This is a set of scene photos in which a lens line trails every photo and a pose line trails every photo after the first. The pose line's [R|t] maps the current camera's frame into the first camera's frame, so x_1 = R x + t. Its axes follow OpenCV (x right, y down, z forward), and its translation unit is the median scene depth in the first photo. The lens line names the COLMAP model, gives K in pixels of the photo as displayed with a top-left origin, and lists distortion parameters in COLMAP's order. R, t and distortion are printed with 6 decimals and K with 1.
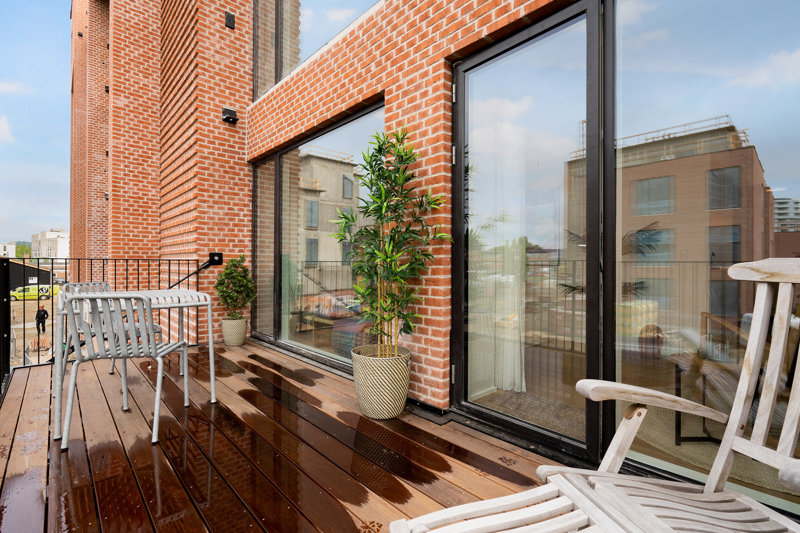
lens RADIAL K [[375.0, 0, 400.0], [0, 375.0, 266.5], [0, 0, 1]] dist [0.001991, -0.000497]
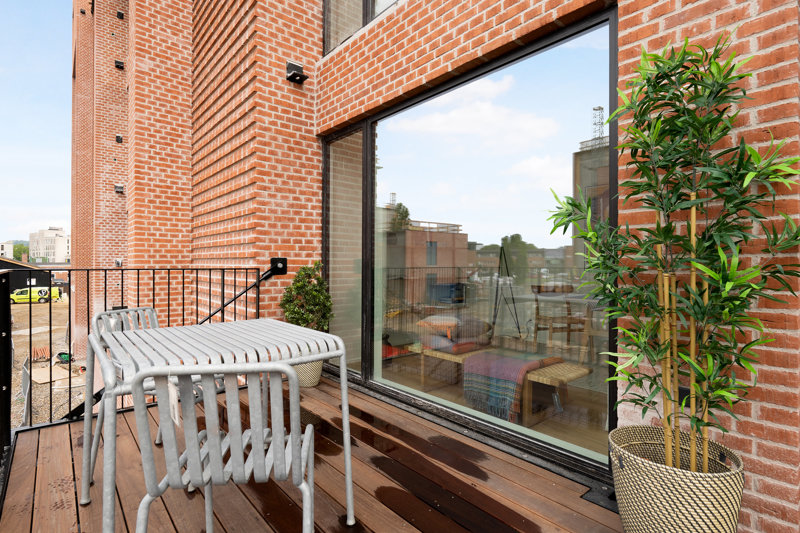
lens RADIAL K [[402.9, 0, 400.0], [0, 402.9, 266.5], [0, 0, 1]] dist [-0.001390, 0.000599]
pose [[0.999491, -0.000847, -0.031878, -0.219206], [0.000884, 0.999999, 0.001147, -0.019925], [0.031877, -0.001174, 0.999491, 0.207702]]
